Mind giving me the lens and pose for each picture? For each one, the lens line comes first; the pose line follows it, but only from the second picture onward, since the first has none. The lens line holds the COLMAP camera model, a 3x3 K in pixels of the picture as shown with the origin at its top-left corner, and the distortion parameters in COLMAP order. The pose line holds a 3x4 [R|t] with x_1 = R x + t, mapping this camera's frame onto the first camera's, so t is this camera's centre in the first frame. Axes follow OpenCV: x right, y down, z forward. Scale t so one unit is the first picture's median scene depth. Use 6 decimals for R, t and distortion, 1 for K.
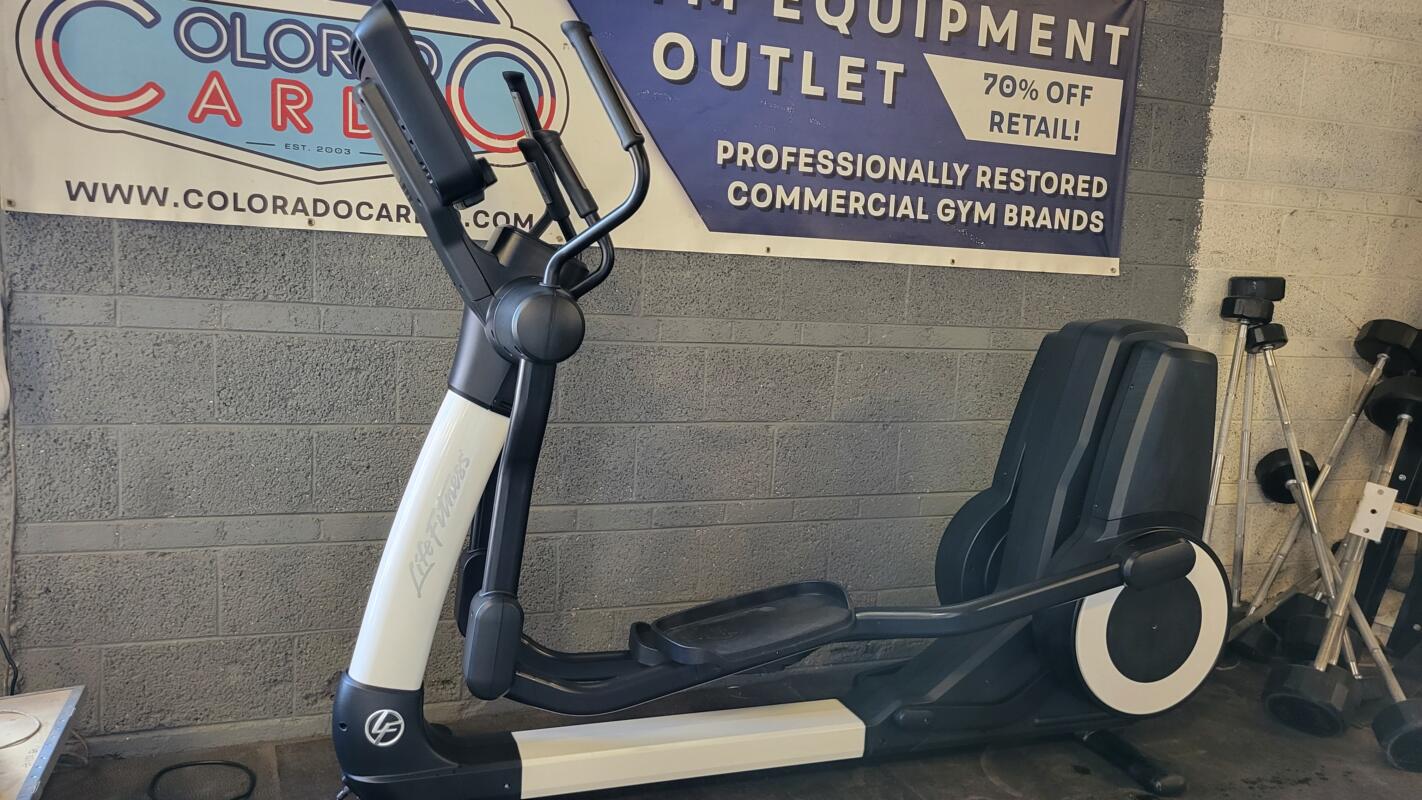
lens RADIAL K [[1073.0, 0, 711.0], [0, 1073.0, 400.0], [0, 0, 1]] dist [0.009721, 0.005289]
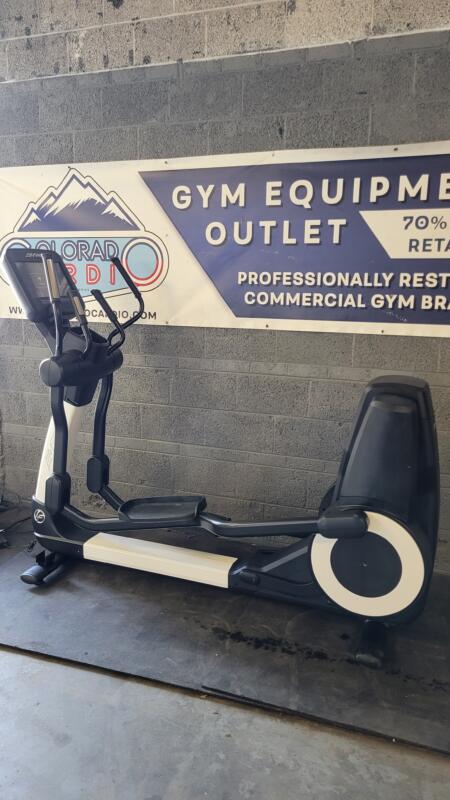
lens RADIAL K [[603.7, 0, 227.4], [0, 603.7, 396.5], [0, 0, 1]] dist [0.009721, 0.005289]
pose [[0.743379, 0.085218, -0.663420, 0.717926], [-0.060403, 0.996351, 0.060300, -0.073250], [0.666137, -0.004753, 0.745814, 0.137242]]
